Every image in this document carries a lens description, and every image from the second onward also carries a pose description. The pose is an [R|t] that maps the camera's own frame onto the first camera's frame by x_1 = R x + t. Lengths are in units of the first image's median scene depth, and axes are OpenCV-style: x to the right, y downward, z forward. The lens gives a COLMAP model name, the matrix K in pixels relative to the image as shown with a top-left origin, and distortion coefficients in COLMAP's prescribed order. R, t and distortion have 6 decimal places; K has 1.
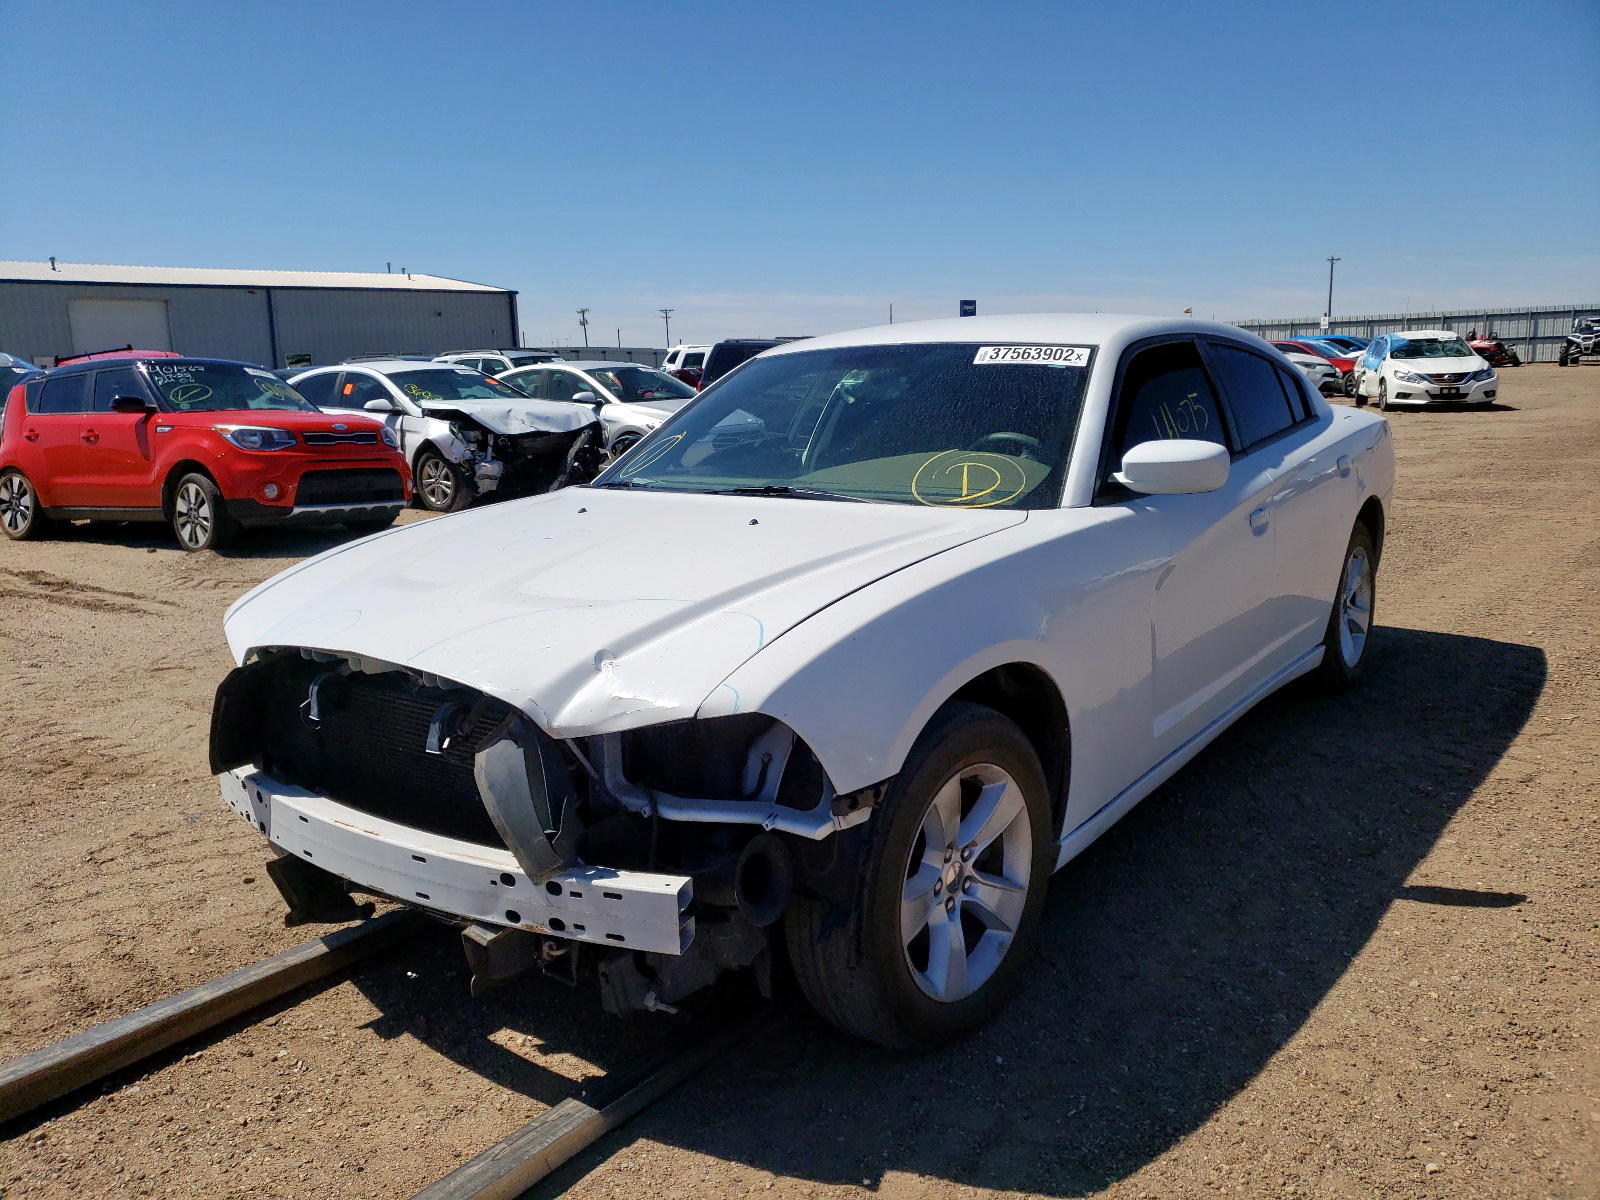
lens RADIAL K [[1277.0, 0, 800.0], [0, 1277.0, 600.0], [0, 0, 1]] dist [-0.003211, 0.001039]
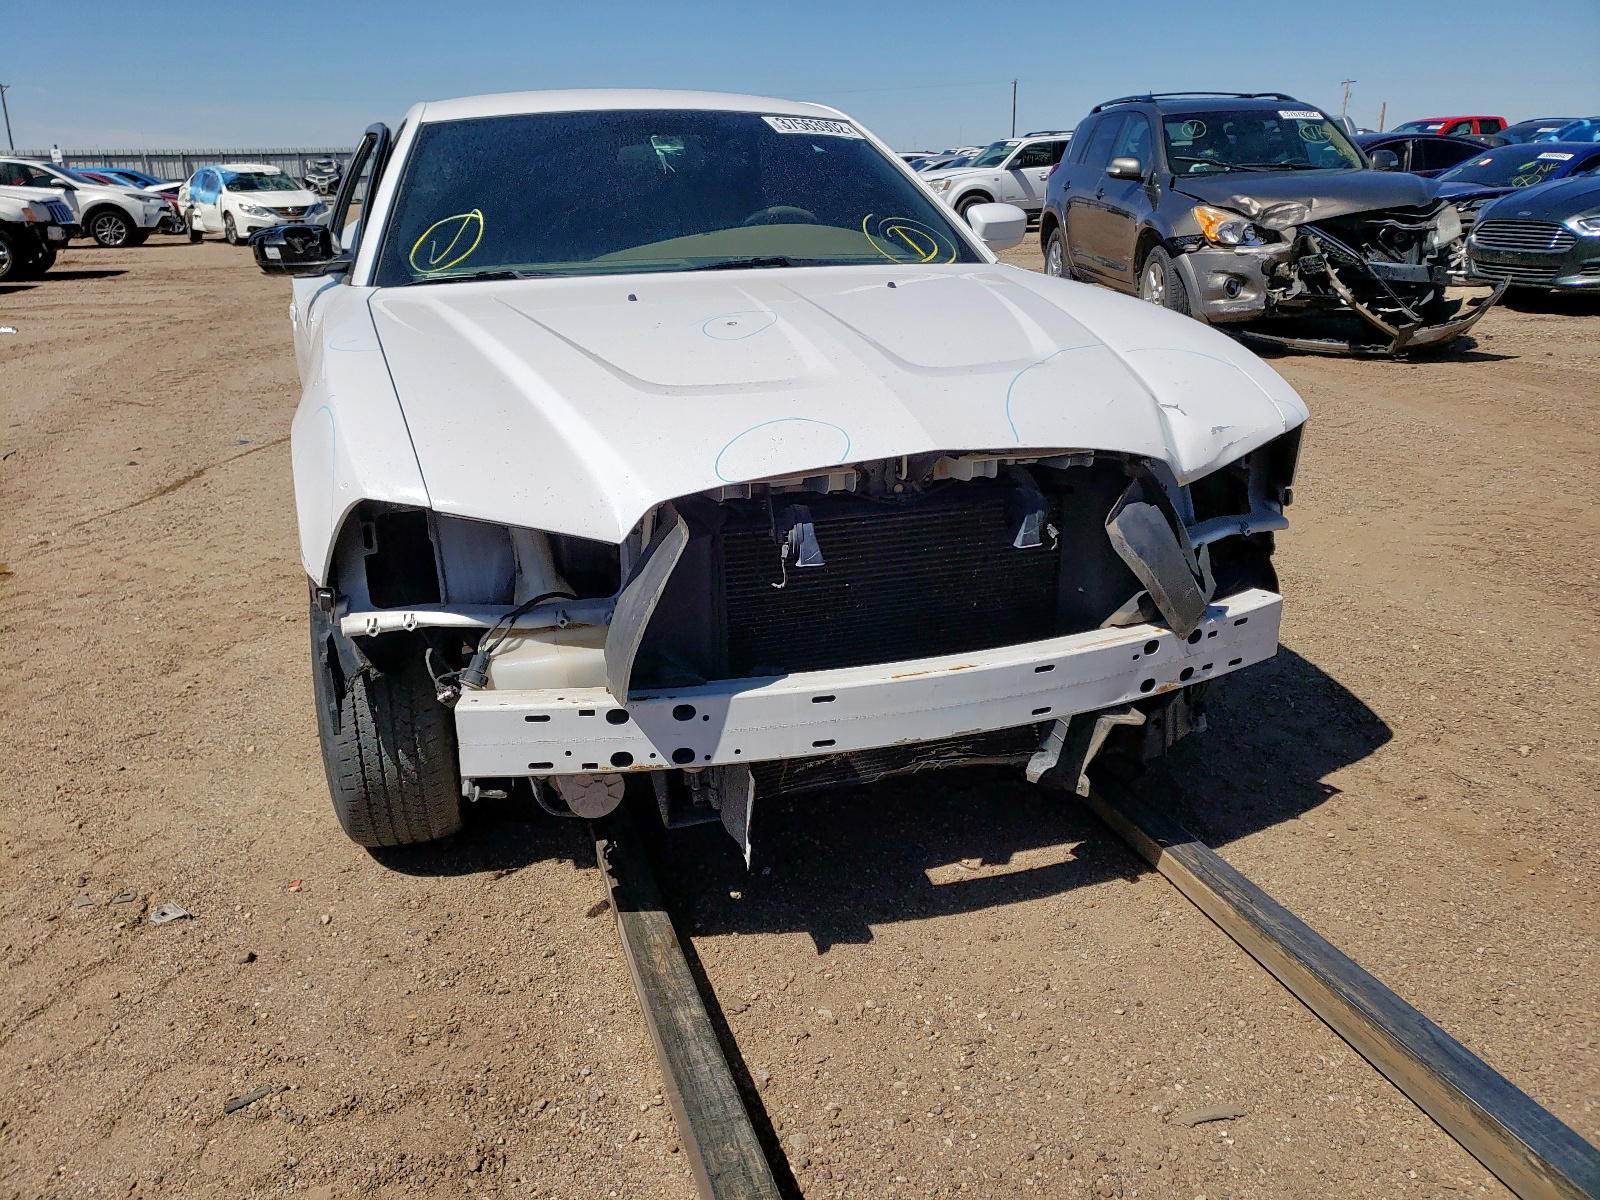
lens RADIAL K [[1231.0, 0, 862.8], [0, 1231.0, 553.4], [0, 0, 1]] dist [0.006304, 0.003283]
pose [[0.573399, -0.222484, 0.788489, -0.074963], [0.148852, 0.974694, 0.166778, -0.002290], [-0.805641, 0.021738, 0.592006, 0.044884]]
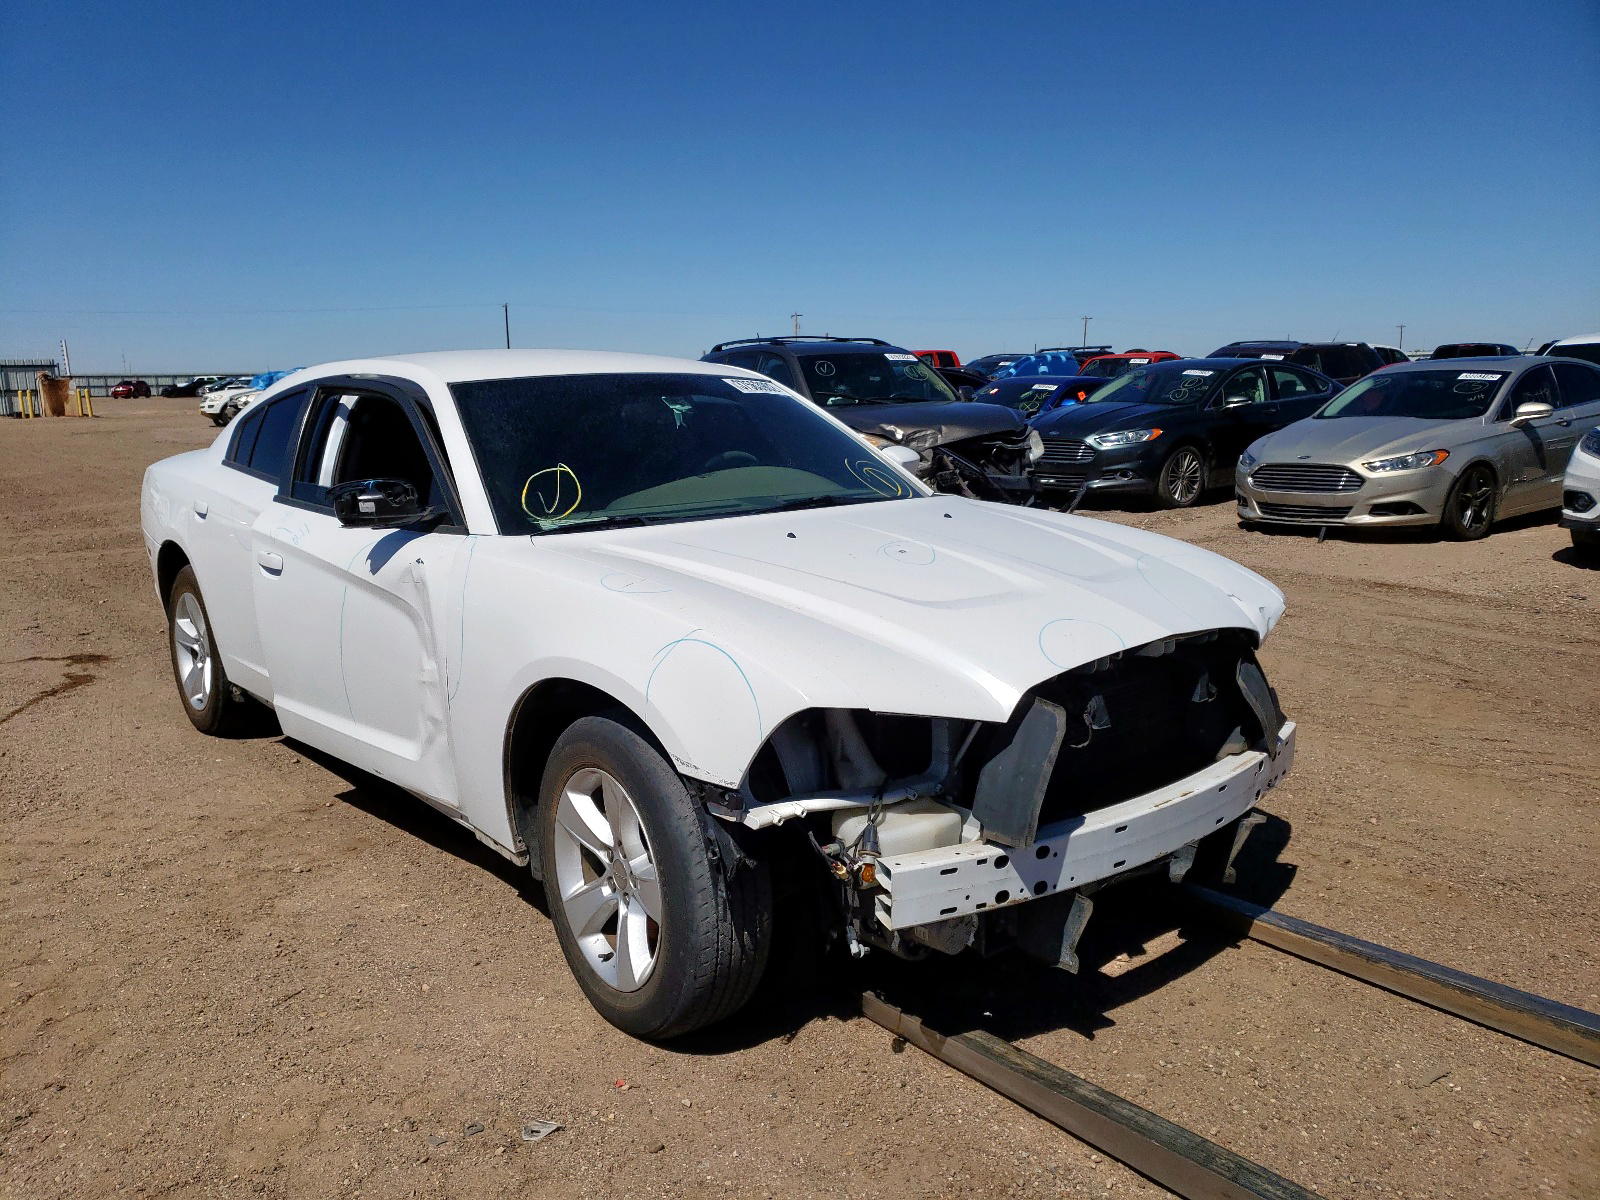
lens RADIAL K [[1204.9, 0, 787.8], [0, 1204.9, 596.1], [0, 0, 1]] dist [0.012772, 0.002858]
pose [[0.226794, -0.146119, 0.962919, -0.107573], [0.186884, 0.976839, 0.104214, -0.012340], [-0.955845, 0.156319, 0.248849, 0.079956]]
